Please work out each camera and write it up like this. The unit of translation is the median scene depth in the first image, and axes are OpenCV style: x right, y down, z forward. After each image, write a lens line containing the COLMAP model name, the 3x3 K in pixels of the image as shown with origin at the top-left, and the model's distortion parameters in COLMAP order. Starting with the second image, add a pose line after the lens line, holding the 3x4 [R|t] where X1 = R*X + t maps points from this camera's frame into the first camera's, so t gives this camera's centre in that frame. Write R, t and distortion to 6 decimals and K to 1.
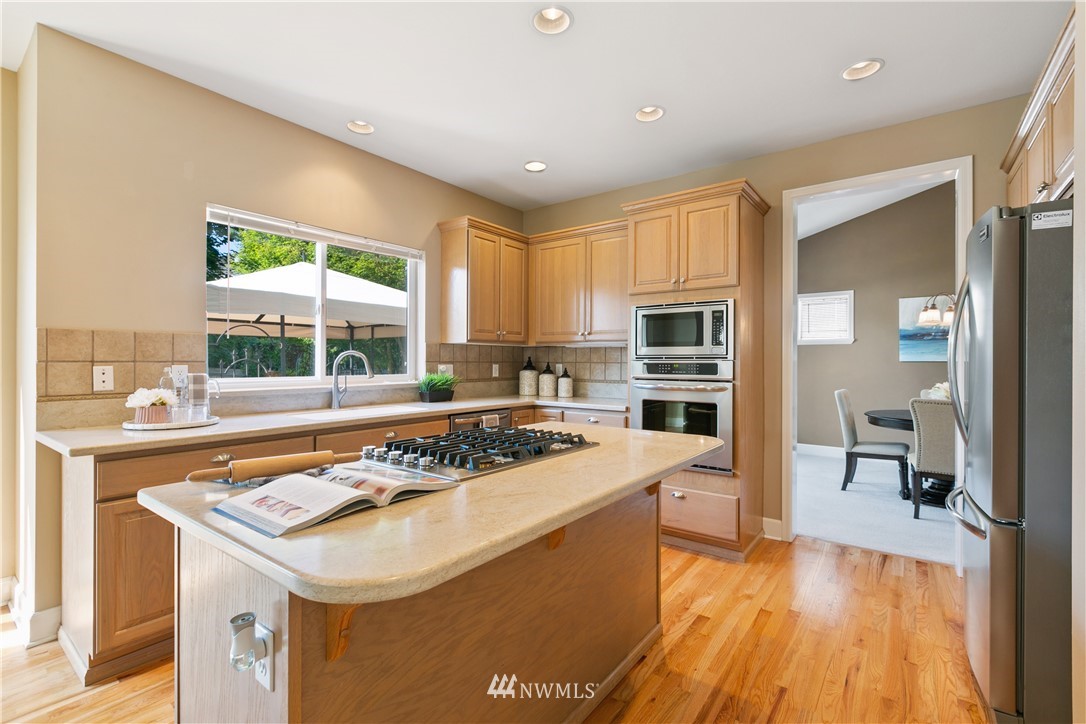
lens RADIAL K [[486.4, 0, 540.9], [0, 486.4, 358.6], [0, 0, 1]] dist [-0.000921, -0.001264]
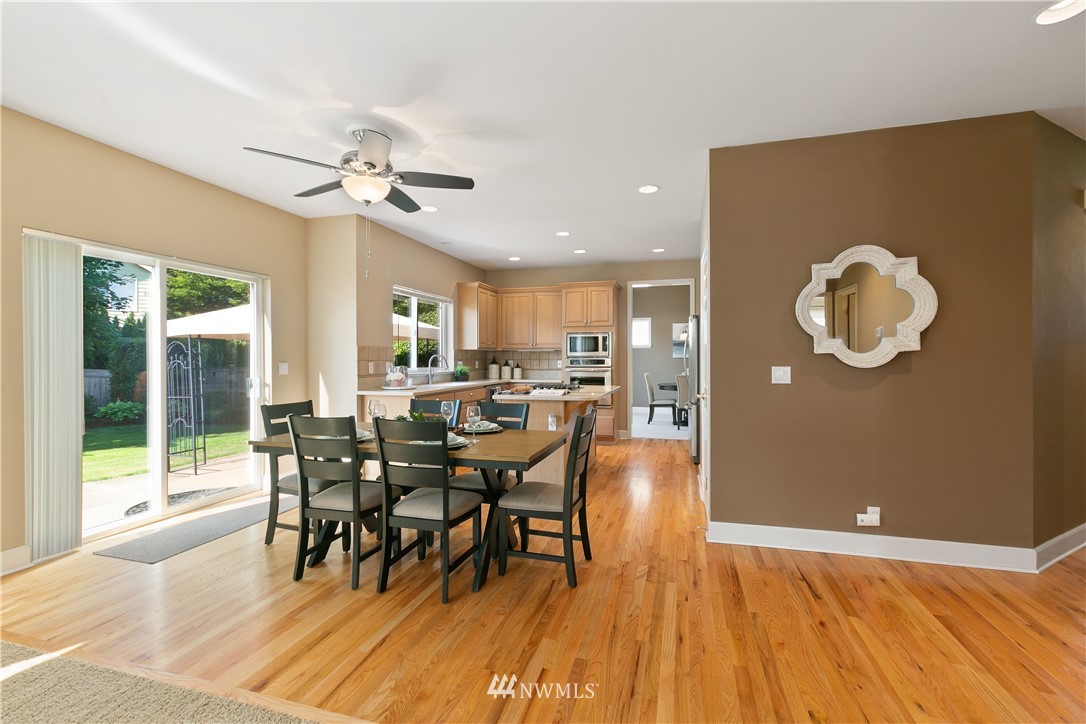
lens RADIAL K [[486.4, 0, 542.9], [0, 486.4, 363.2], [0, 0, 1]] dist [-0.000921, -0.001264]
pose [[0.932992, -0.010468, 0.359744, -0.571380], [0.005098, 0.999861, 0.015873, -0.007947], [-0.359861, -0.012975, 0.932916, -0.804644]]
